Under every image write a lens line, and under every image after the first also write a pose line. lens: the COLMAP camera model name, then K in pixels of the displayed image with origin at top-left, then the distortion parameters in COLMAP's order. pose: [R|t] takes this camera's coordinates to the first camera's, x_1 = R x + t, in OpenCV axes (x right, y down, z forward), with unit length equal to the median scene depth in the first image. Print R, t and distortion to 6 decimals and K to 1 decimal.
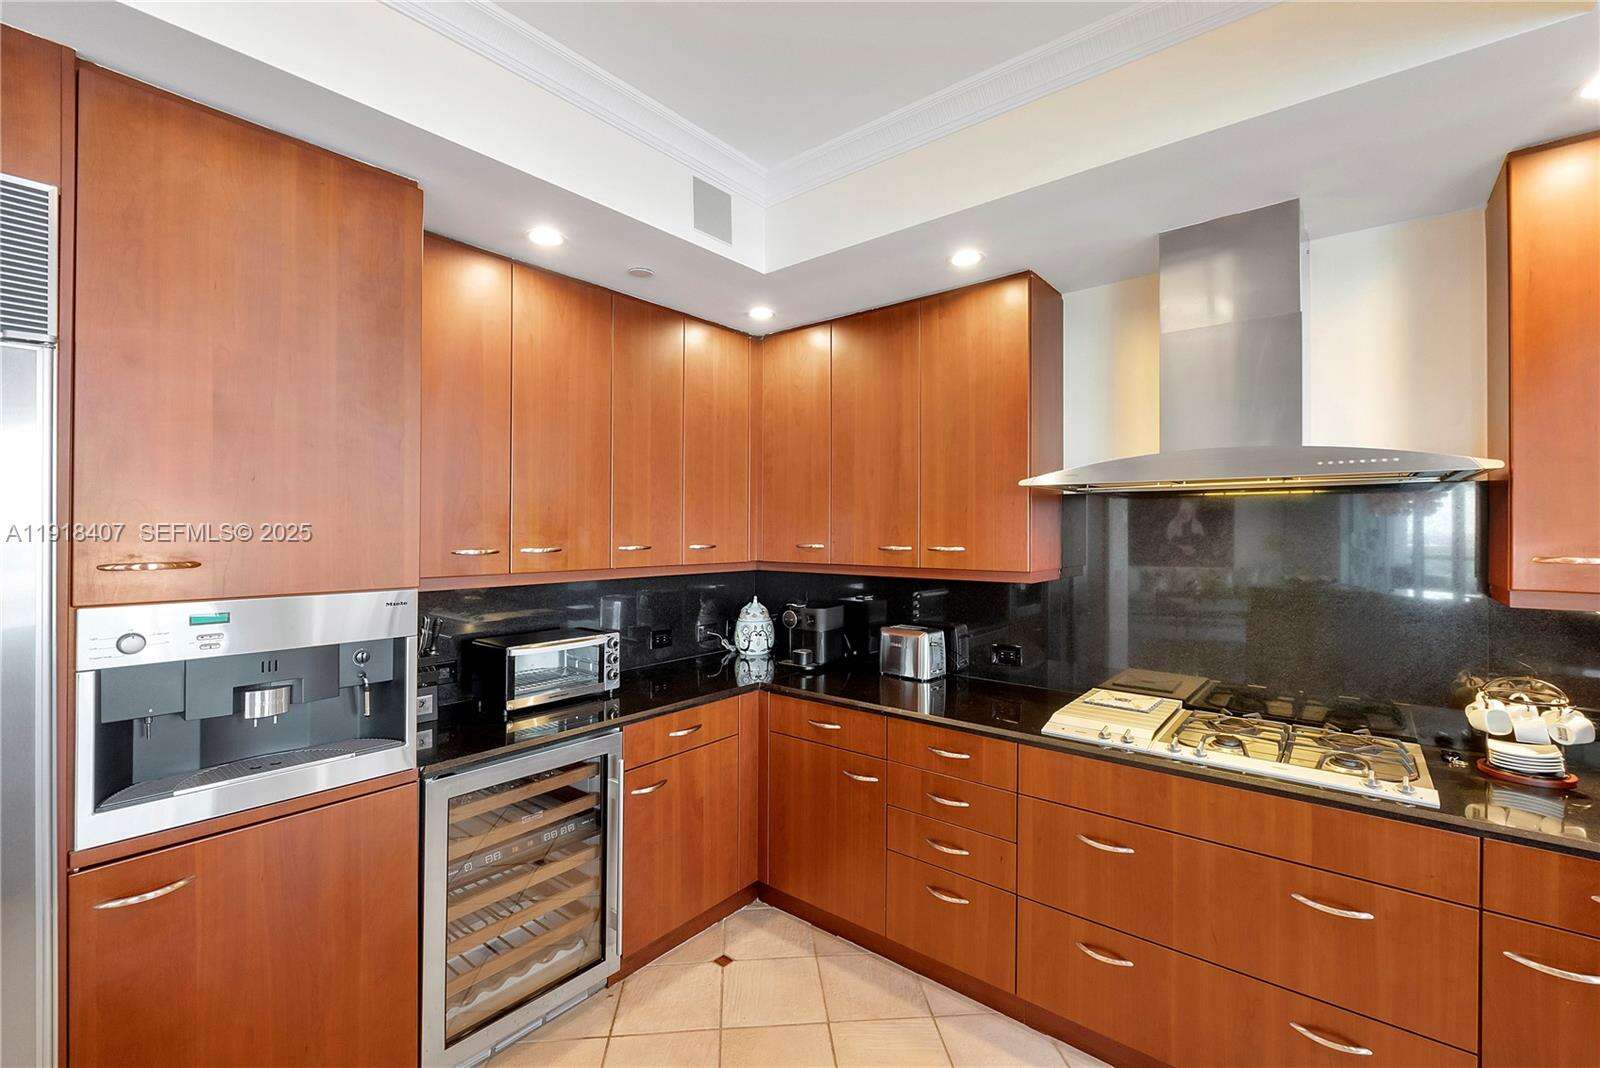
lens RADIAL K [[680.4, 0, 802.1], [0, 680.4, 532.9], [0, 0, 1]] dist [-0.009324, 0.000372]
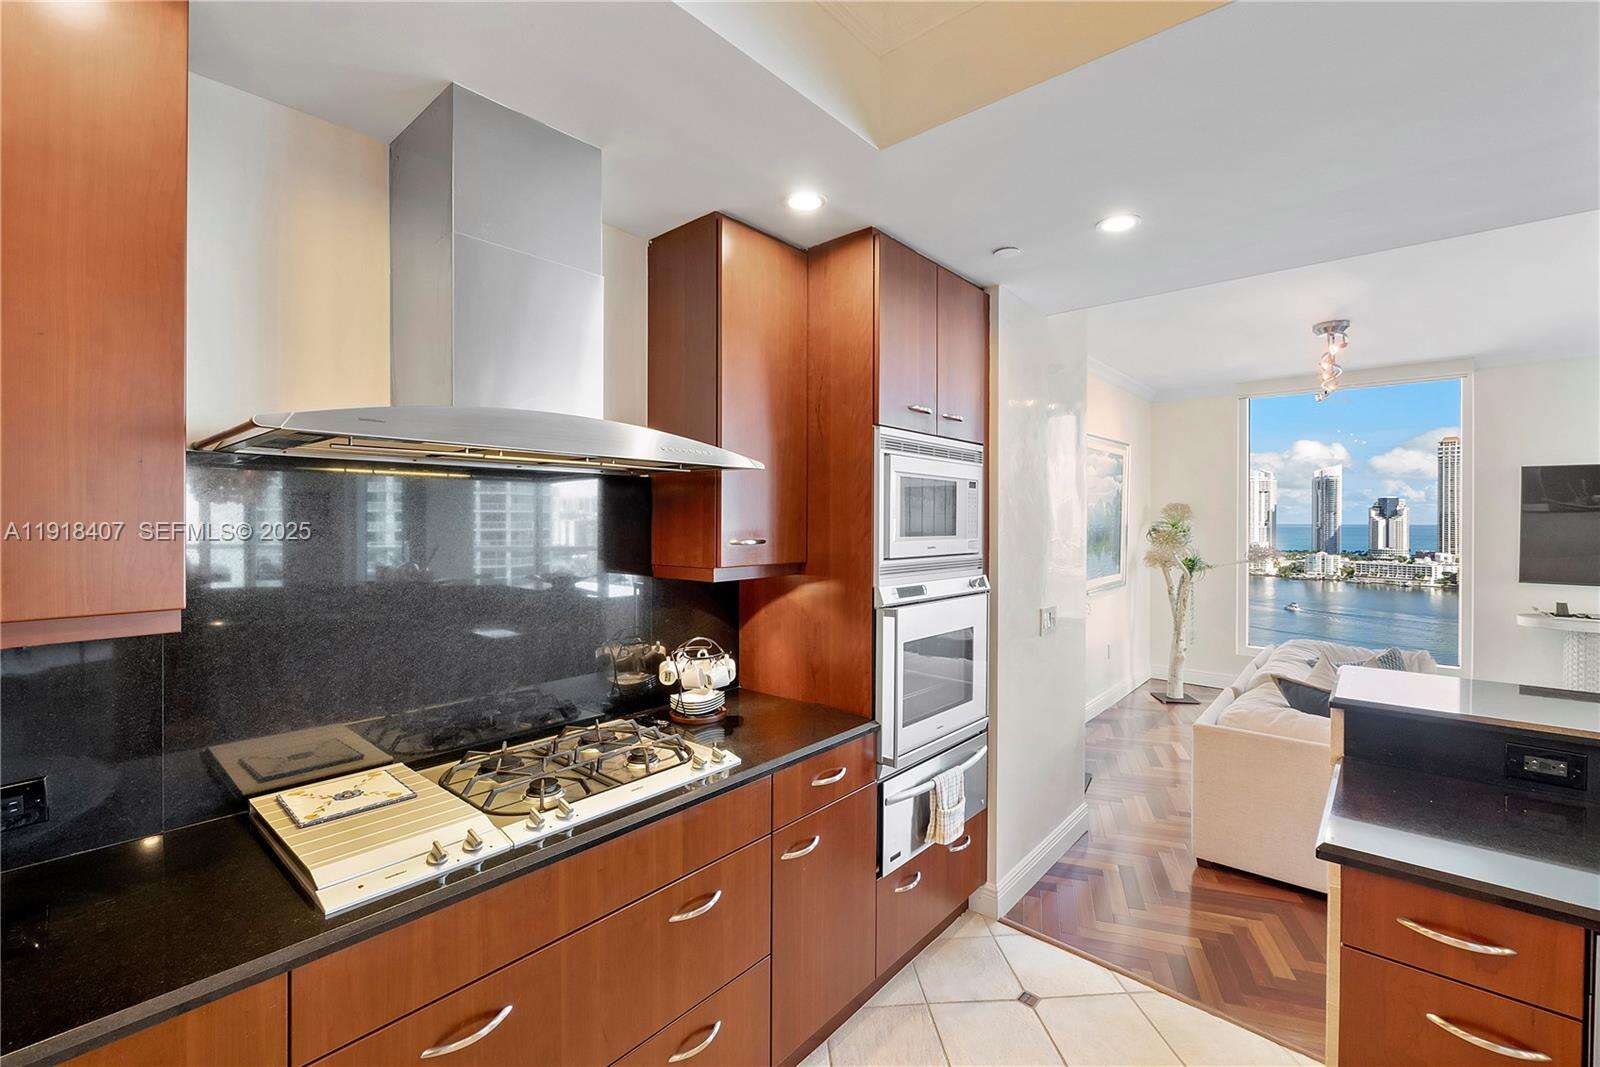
lens RADIAL K [[681.5, 0, 799.3], [0, 681.5, 525.1], [0, 0, 1]] dist [-0.003086, -0.000049]
pose [[0.032872, -0.006858, 0.999436, -0.117465], [0.005313, 0.999964, 0.006686, -0.001994], [-0.999445, 0.005090, 0.032907, 0.504031]]
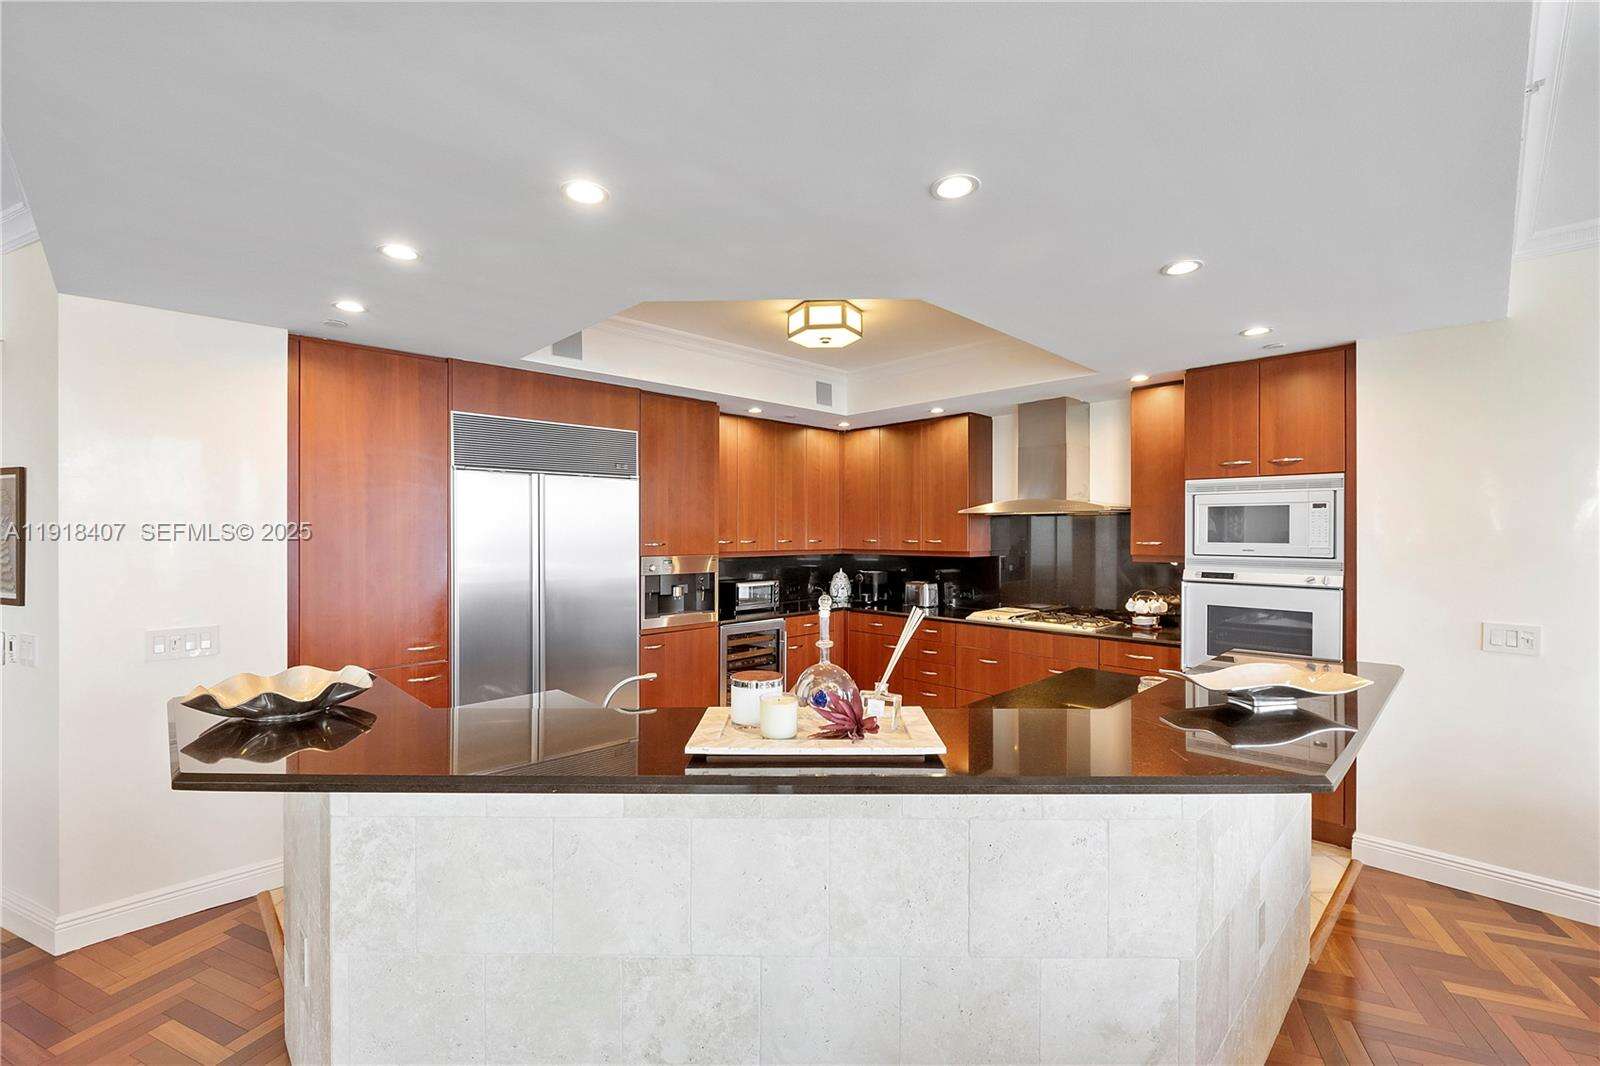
lens RADIAL K [[669.0, 0, 805.7], [0, 669.0, 518.8], [0, 0, 1]] dist [-0.009091, 0.000141]
pose [[0.994179, -0.003426, -0.107688, 0.042676], [0.000942, 0.999733, -0.023103, 0.001253], [0.107738, 0.022867, 0.993916, -1.087949]]
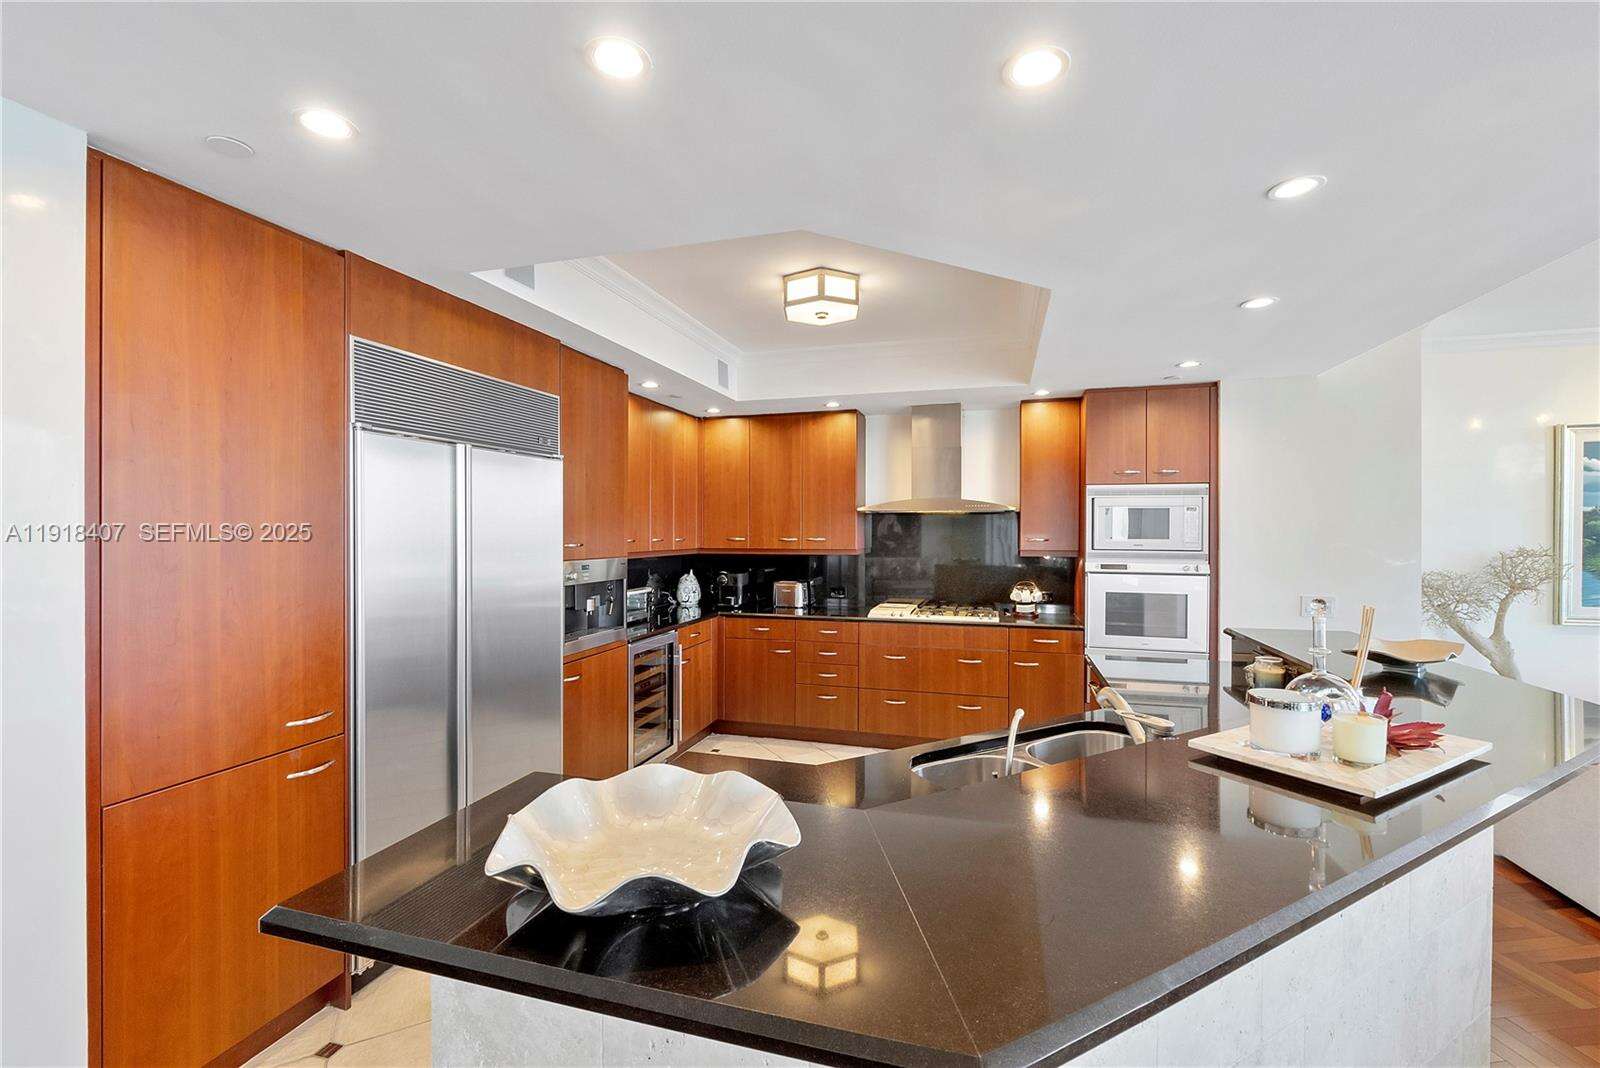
lens RADIAL K [[680.4, 0, 802.1], [0, 680.4, 532.9], [0, 0, 1]] dist [-0.009324, 0.000372]
pose [[0.919947, -0.001599, 0.392039, -0.618849], [0.001372, 0.999999, 0.000859, 0.002100], [-0.392040, -0.000253, 0.919948, -0.850879]]
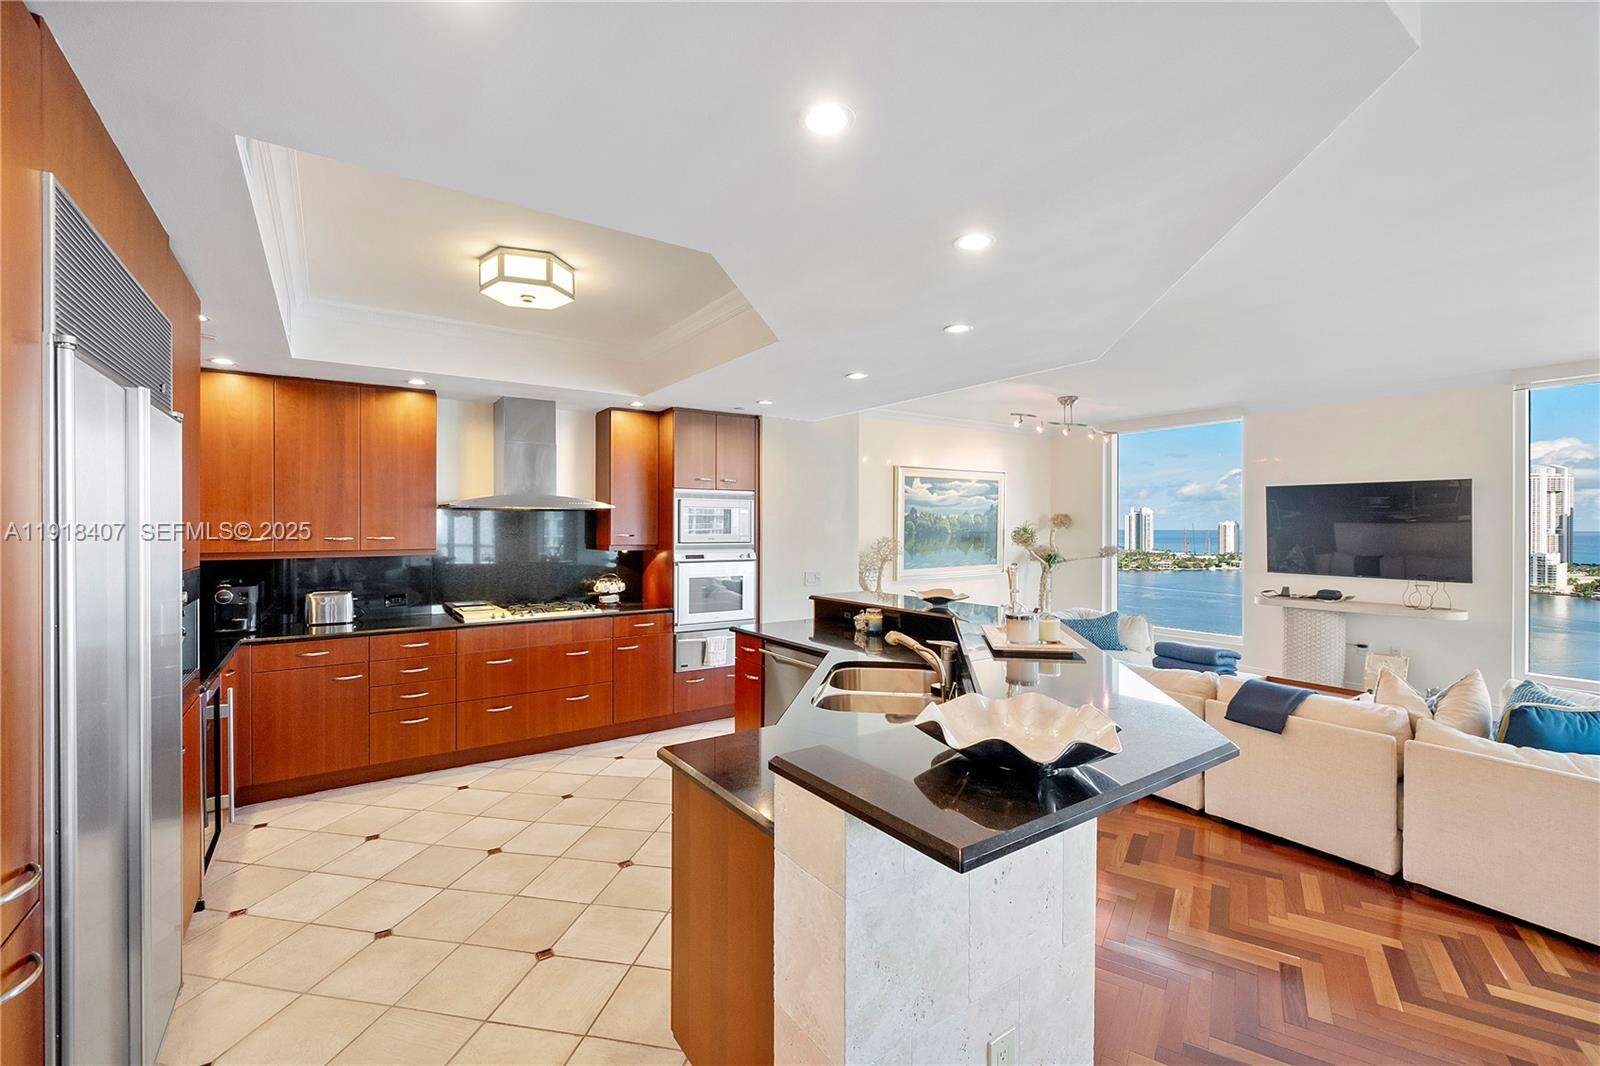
lens RADIAL K [[680.4, 0, 802.1], [0, 680.4, 531.9], [0, 0, 1]] dist [-0.009324, 0.000372]
pose [[0.270030, -0.008785, 0.962812, -1.124530], [0.004883, 0.999958, 0.007755, -0.000449], [-0.962840, 0.002607, 0.270061, -0.468679]]
